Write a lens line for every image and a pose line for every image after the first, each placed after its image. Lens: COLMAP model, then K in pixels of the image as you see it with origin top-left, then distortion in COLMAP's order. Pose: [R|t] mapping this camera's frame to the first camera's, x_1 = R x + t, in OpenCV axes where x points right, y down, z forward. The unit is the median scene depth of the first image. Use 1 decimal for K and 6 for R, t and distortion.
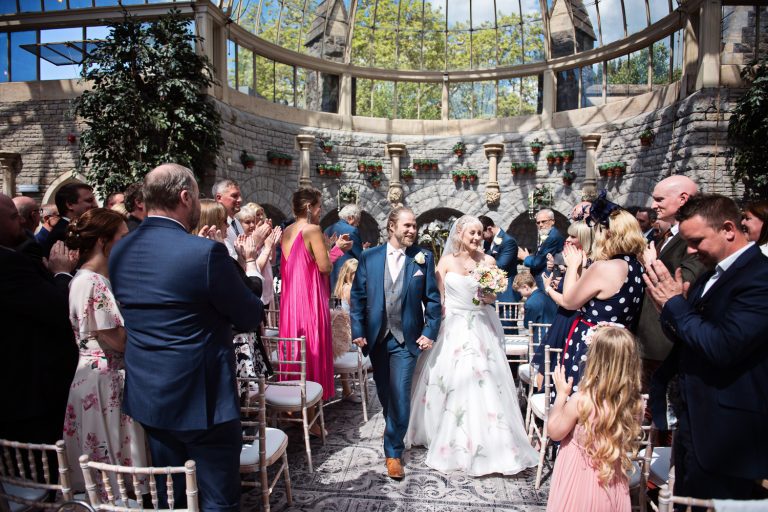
lens RADIAL K [[521.7, 0, 382.2], [0, 521.7, 259.2], [0, 0, 1]] dist [-0.051667, -0.004984]
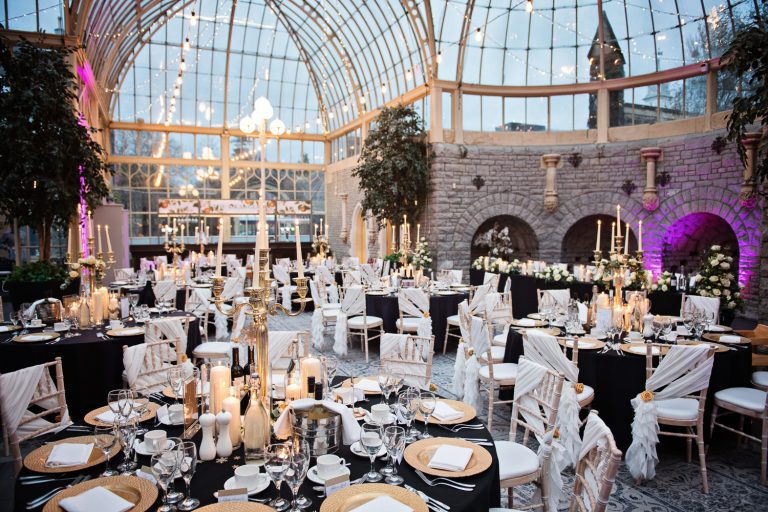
lens RADIAL K [[521.7, 0, 382.2], [0, 521.7, 259.2], [0, 0, 1]] dist [-0.051667, -0.004984]
pose [[0.523032, 0.038934, -0.851424, 0.605538], [-0.060168, 0.998150, 0.008682, 0.007811], [0.850187, 0.046688, 0.524407, 0.076883]]
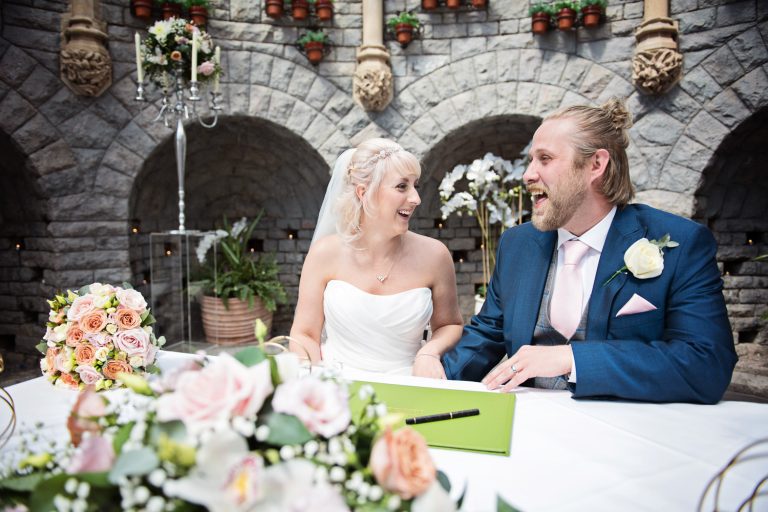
lens RADIAL K [[521.7, 0, 382.2], [0, 521.7, 259.2], [0, 0, 1]] dist [-0.051667, -0.004984]
pose [[0.986528, -0.002484, -0.163575, 0.094742], [0.003276, 0.999984, 0.004575, -0.001112], [0.163561, -0.005050, 0.986520, 0.658547]]
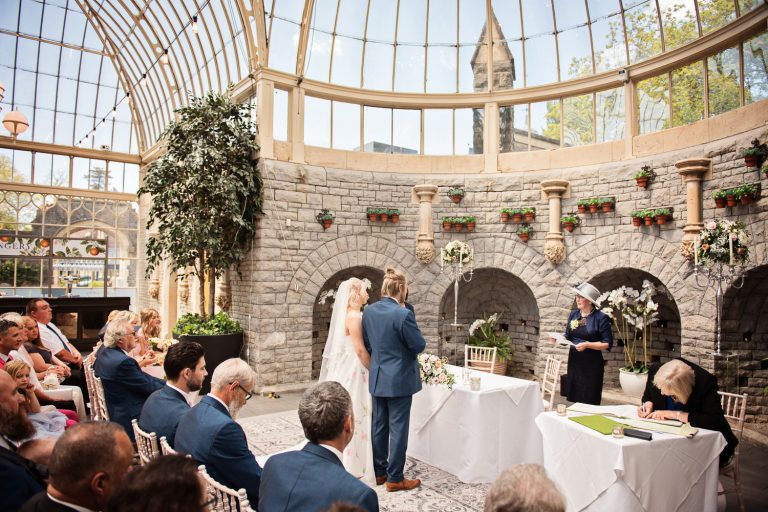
lens RADIAL K [[521.7, 0, 382.2], [0, 521.7, 259.2], [0, 0, 1]] dist [-0.051667, -0.004984]
pose [[0.708618, -0.023731, -0.705193, 0.374922], [-0.062268, 0.993432, -0.096001, -0.028991], [0.702840, 0.111939, 0.702486, 0.339125]]
